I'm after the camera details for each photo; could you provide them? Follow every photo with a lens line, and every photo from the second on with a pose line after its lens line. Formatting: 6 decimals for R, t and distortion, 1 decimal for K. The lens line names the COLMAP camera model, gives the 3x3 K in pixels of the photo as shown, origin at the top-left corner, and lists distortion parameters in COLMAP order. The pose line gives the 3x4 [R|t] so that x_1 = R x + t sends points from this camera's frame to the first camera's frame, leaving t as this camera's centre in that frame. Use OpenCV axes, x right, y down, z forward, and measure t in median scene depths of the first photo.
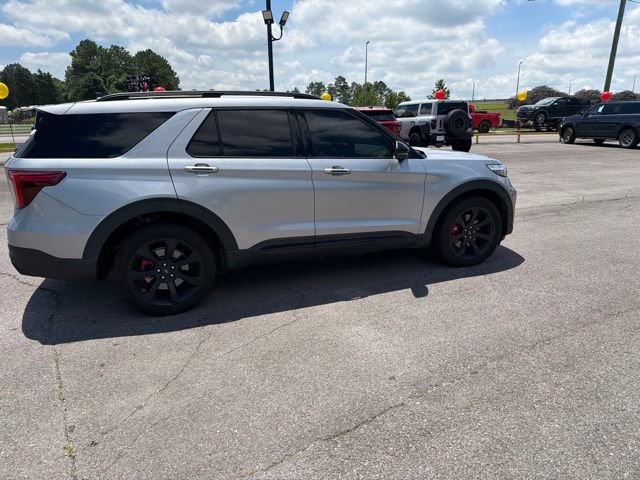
lens RADIAL K [[452.1, 0, 323.1], [0, 452.1, 241.6], [0, 0, 1]] dist [0.028295, -0.037493]
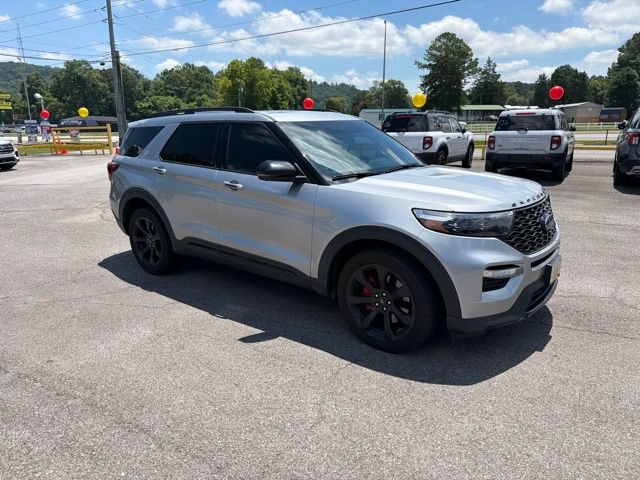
lens RADIAL K [[452.1, 0, 322.4], [0, 452.1, 241.8], [0, 0, 1]] dist [0.028295, -0.037493]
pose [[0.493497, 0.221898, -0.840965, 0.251169], [-0.218531, 0.967523, 0.127053, -0.052304], [0.841846, 0.121077, 0.525961, 0.167981]]
